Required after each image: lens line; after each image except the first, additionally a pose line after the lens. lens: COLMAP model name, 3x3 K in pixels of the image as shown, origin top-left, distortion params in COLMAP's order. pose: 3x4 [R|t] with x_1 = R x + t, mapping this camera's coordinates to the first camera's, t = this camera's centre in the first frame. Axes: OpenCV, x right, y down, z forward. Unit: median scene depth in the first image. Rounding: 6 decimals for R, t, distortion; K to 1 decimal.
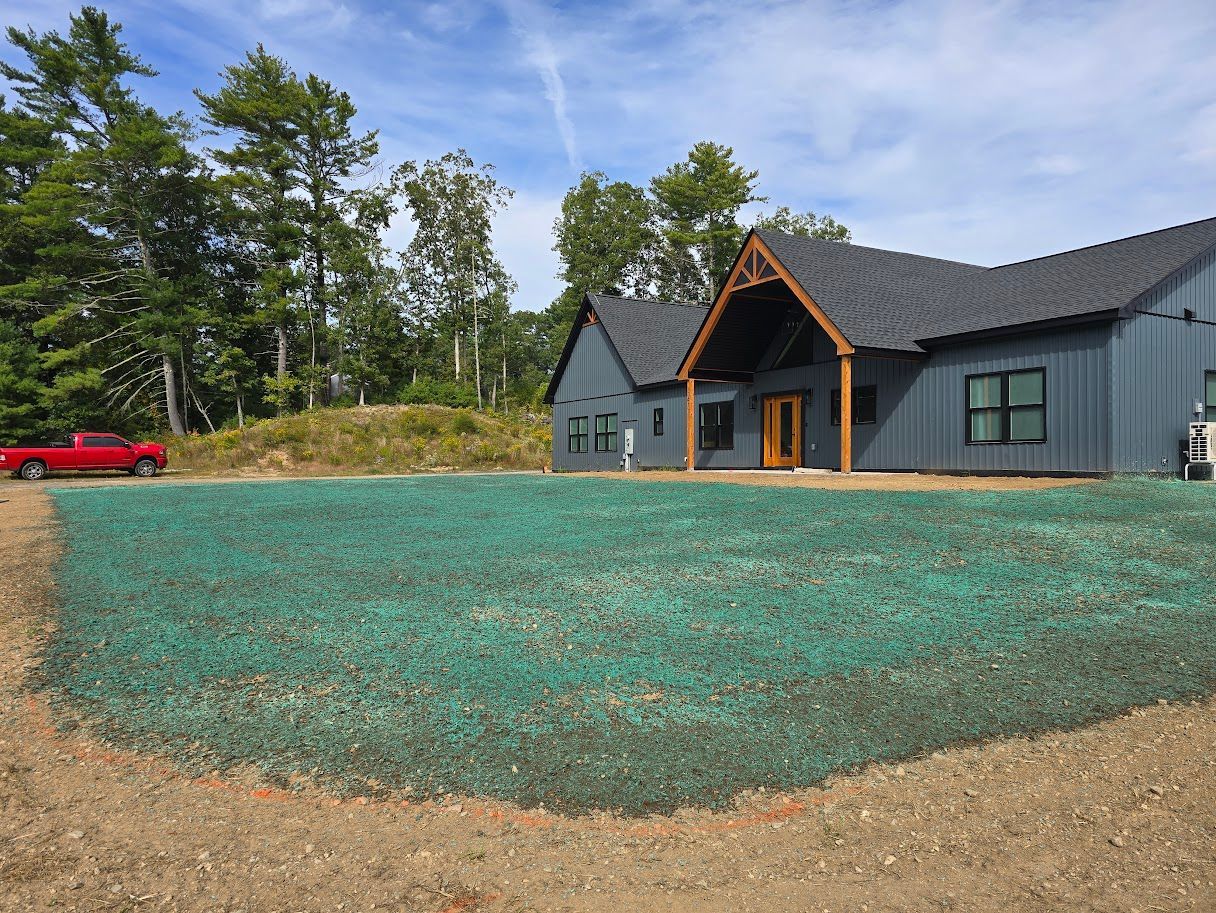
lens RADIAL K [[784.3, 0, 608.0], [0, 784.3, 456.5], [0, 0, 1]] dist [0.059048, -0.048011]
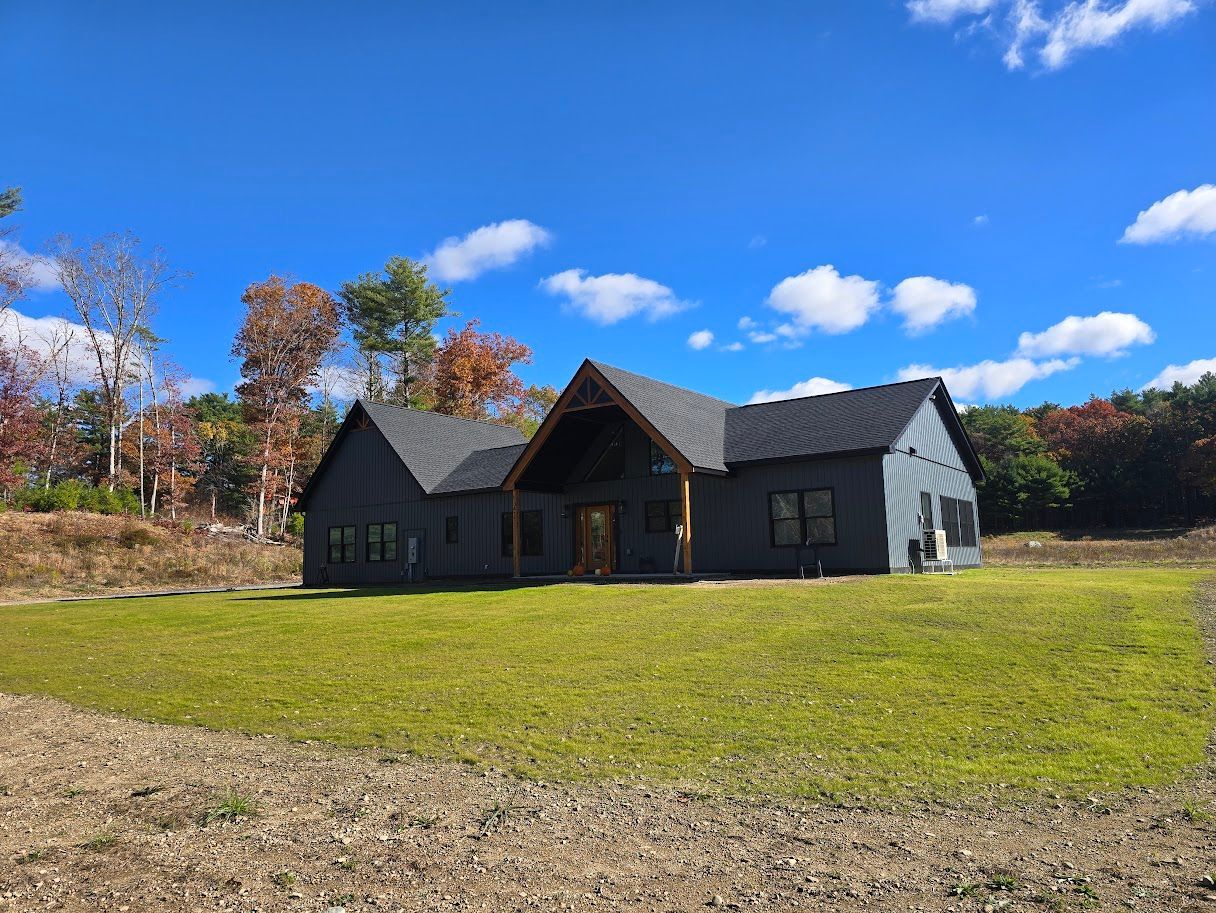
lens RADIAL K [[784.3, 0, 608.0], [0, 784.3, 456.5], [0, 0, 1]] dist [0.059048, -0.048011]
pose [[0.897319, 0.027299, 0.440538, -0.245267], [0.031066, 0.991704, -0.124731, -0.006702], [-0.440288, 0.125609, 0.889027, -0.004354]]
